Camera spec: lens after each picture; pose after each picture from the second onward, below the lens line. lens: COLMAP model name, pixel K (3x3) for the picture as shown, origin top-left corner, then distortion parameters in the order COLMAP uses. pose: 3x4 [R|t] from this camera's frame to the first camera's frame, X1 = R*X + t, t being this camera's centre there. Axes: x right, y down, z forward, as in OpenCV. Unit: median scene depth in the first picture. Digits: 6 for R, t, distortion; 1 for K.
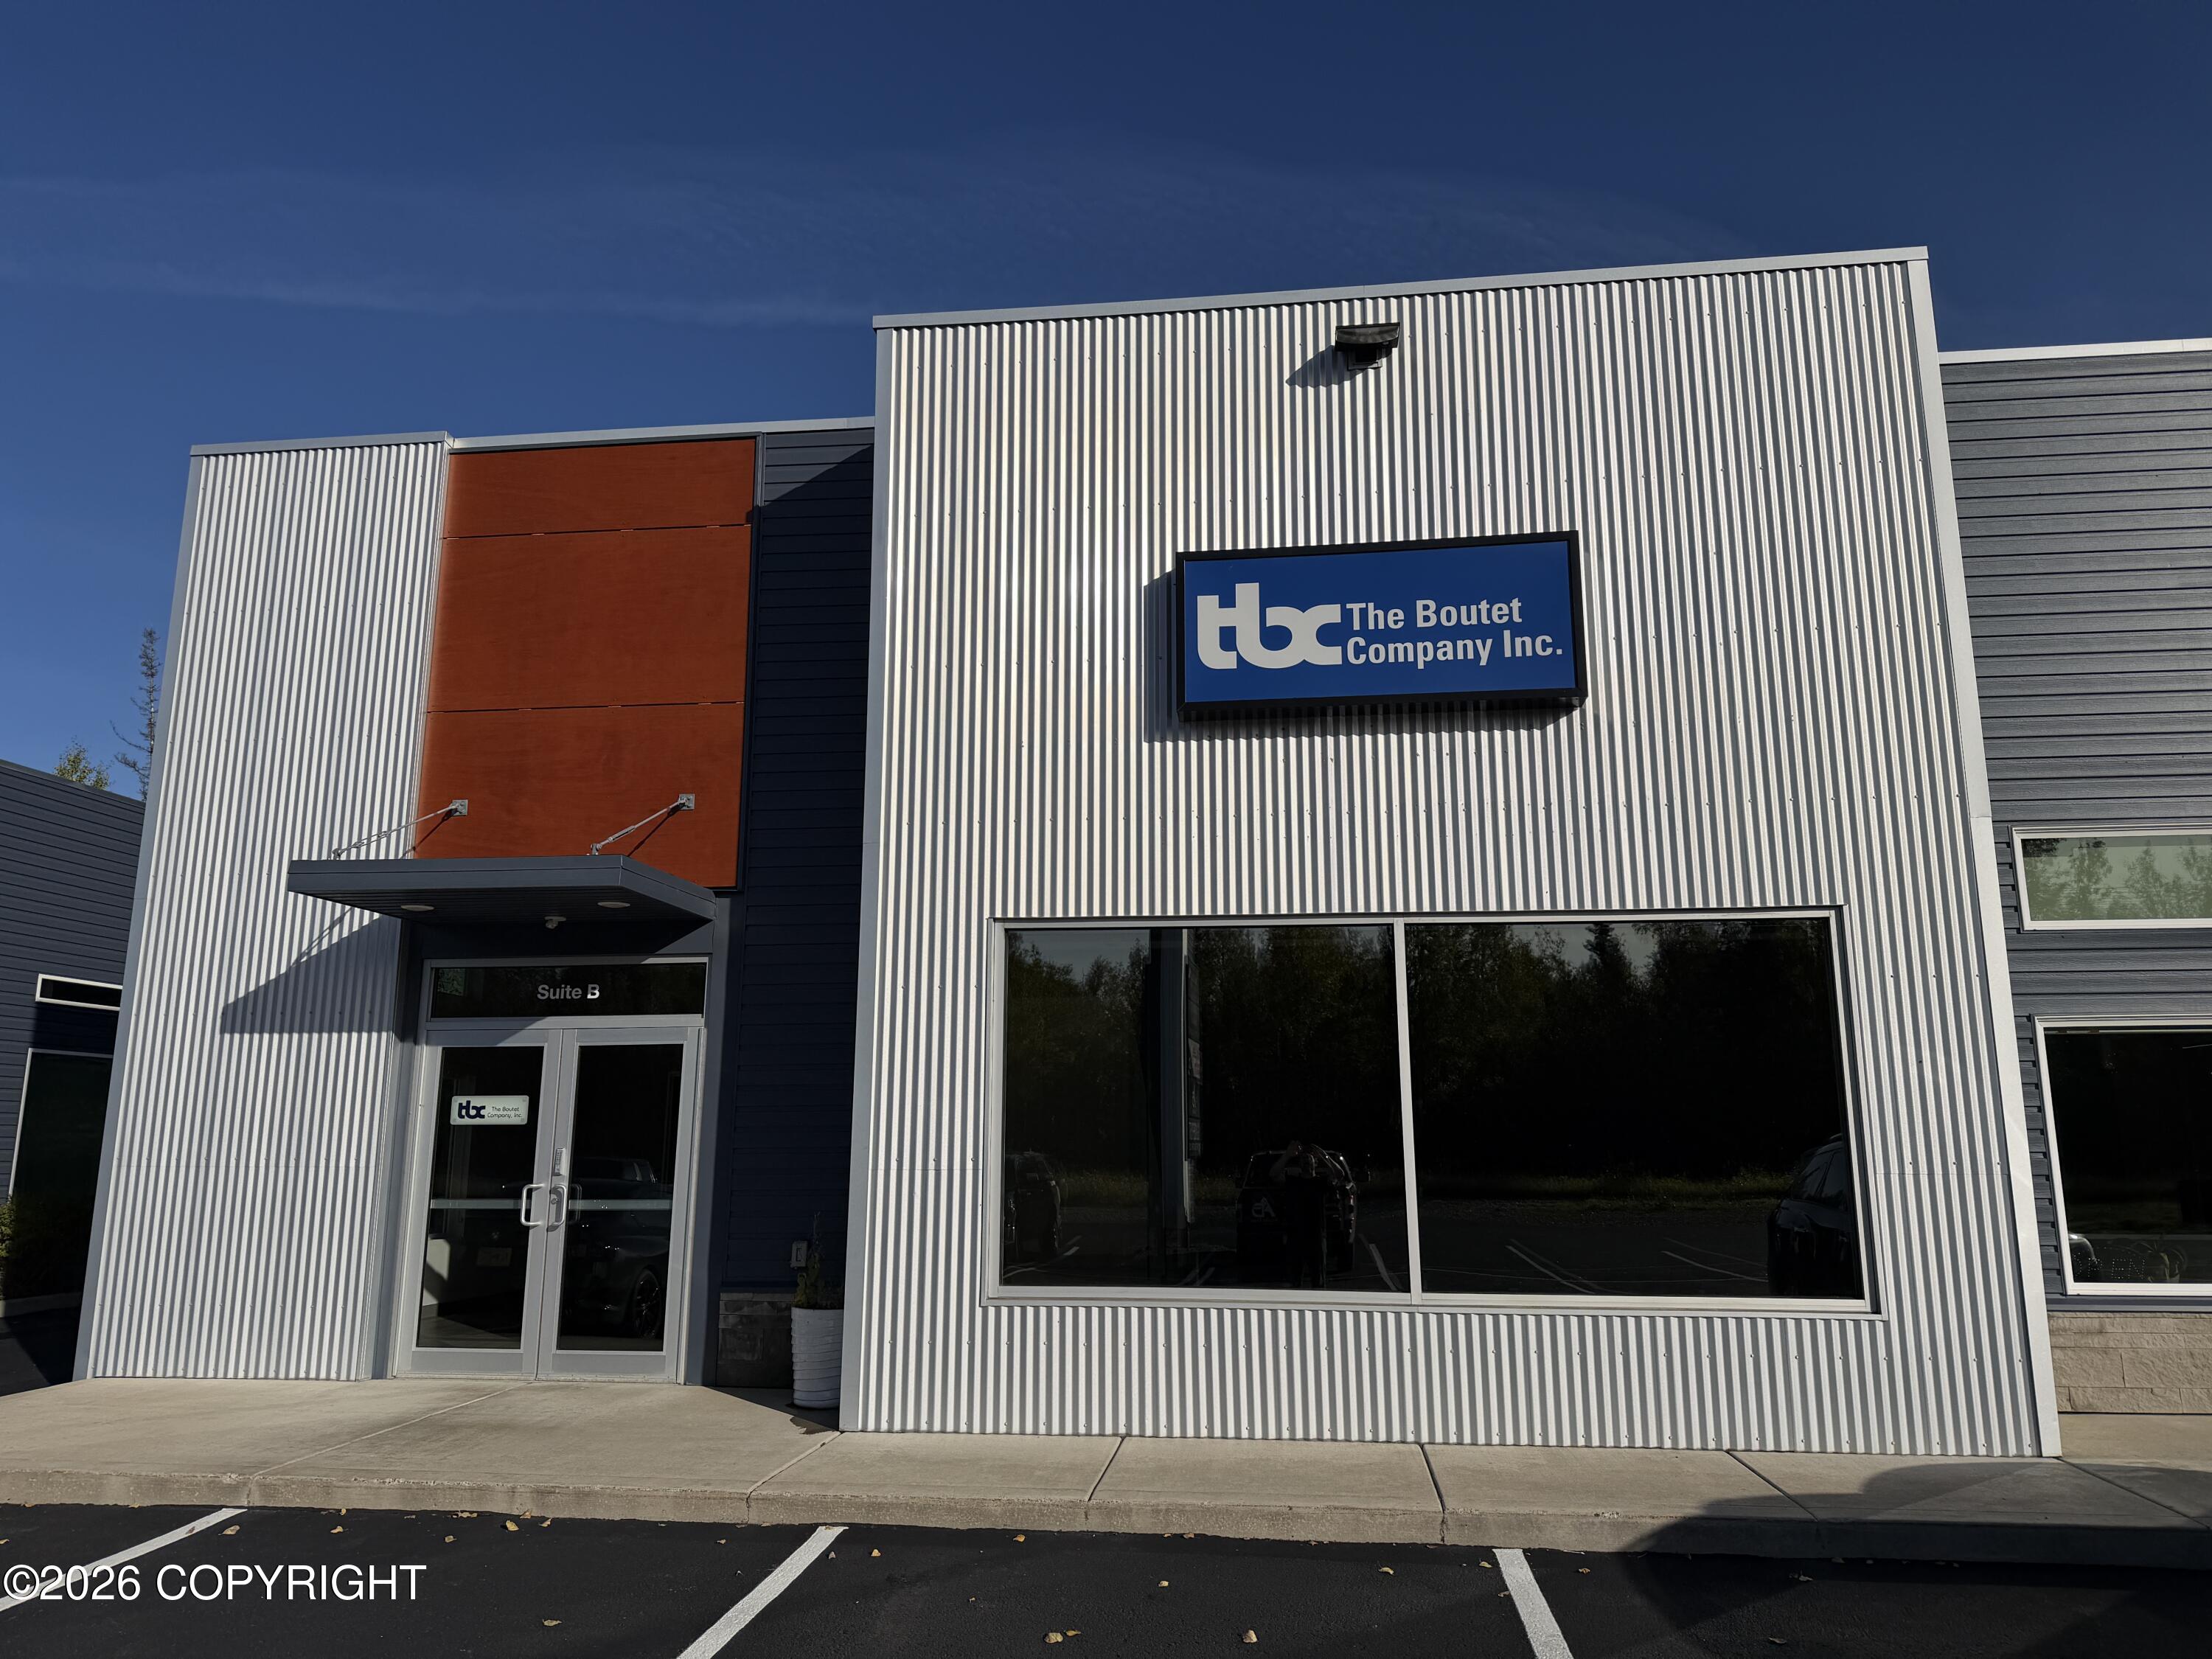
lens RADIAL K [[1611.6, 0, 1126.1], [0, 1611.6, 781.8], [0, 0, 1]] dist [0.003301, -0.008134]
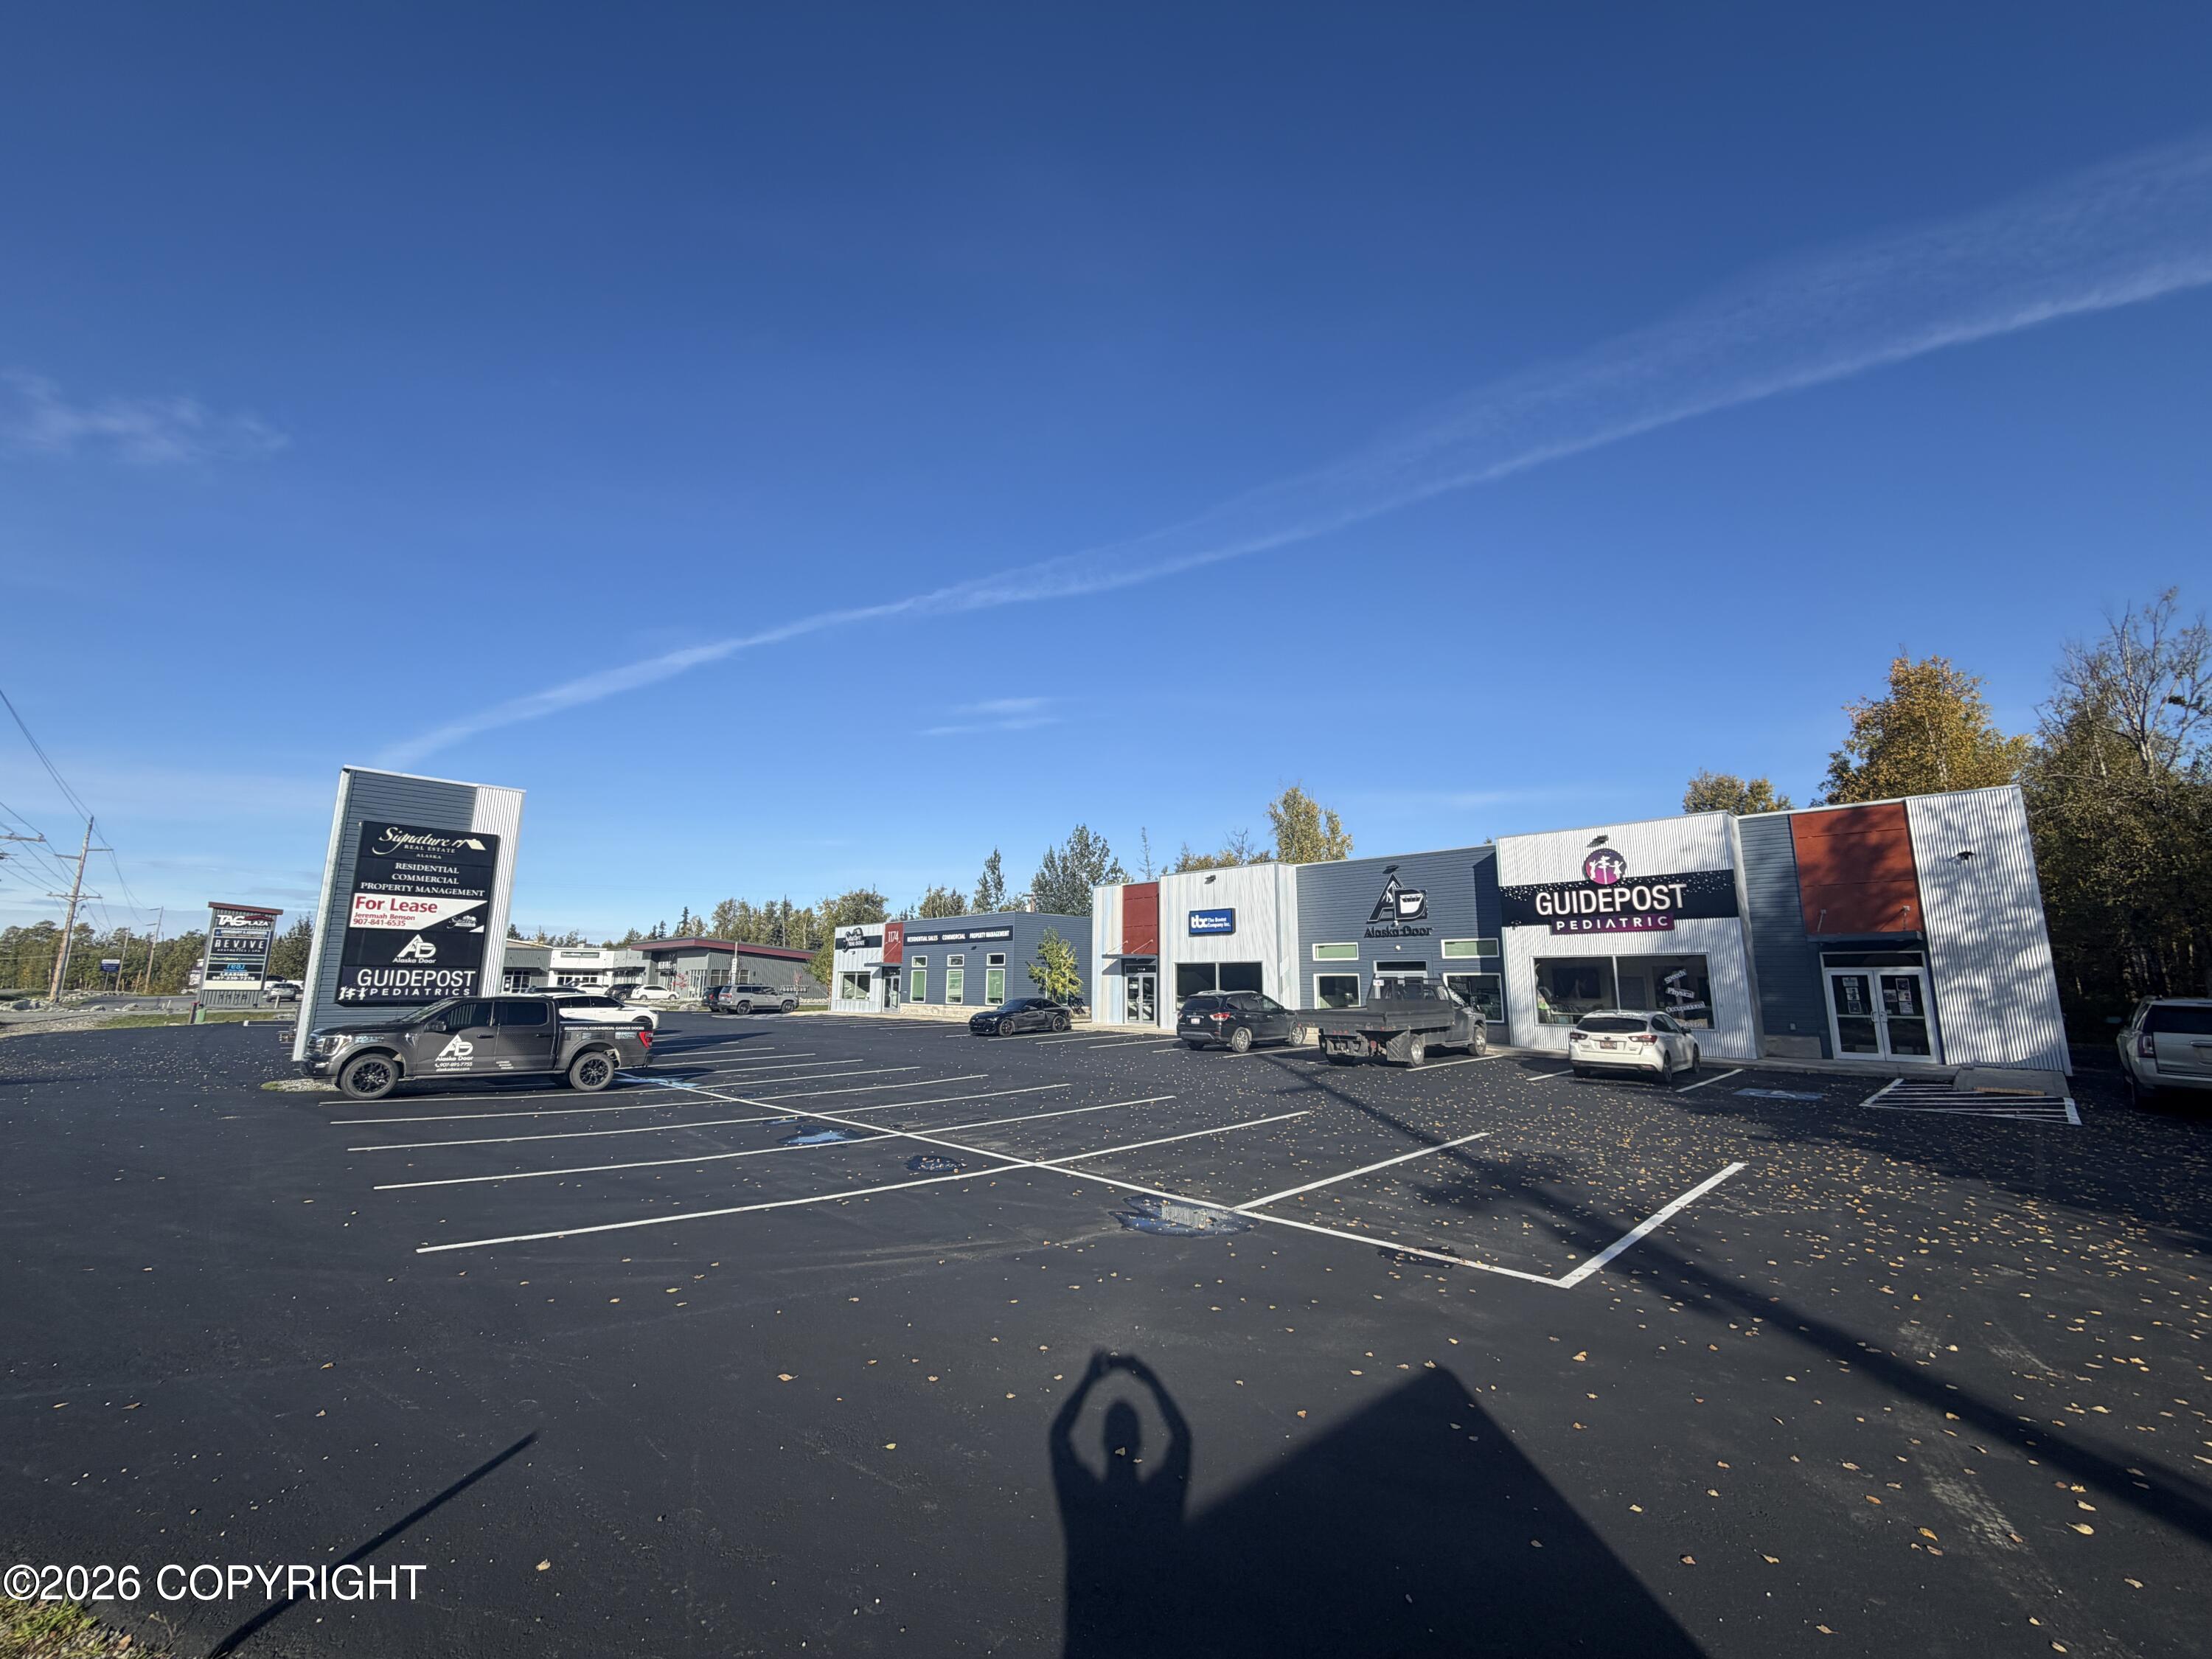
lens RADIAL K [[882.5, 0, 1108.2], [0, 882.5, 823.0], [0, 0, 1]] dist [0.002054, 0.000476]
pose [[0.786630, -0.105601, -0.608327, 2.236503], [0.124730, 0.992130, -0.010938, -0.546366], [0.604695, -0.067273, 0.793611, -2.389910]]
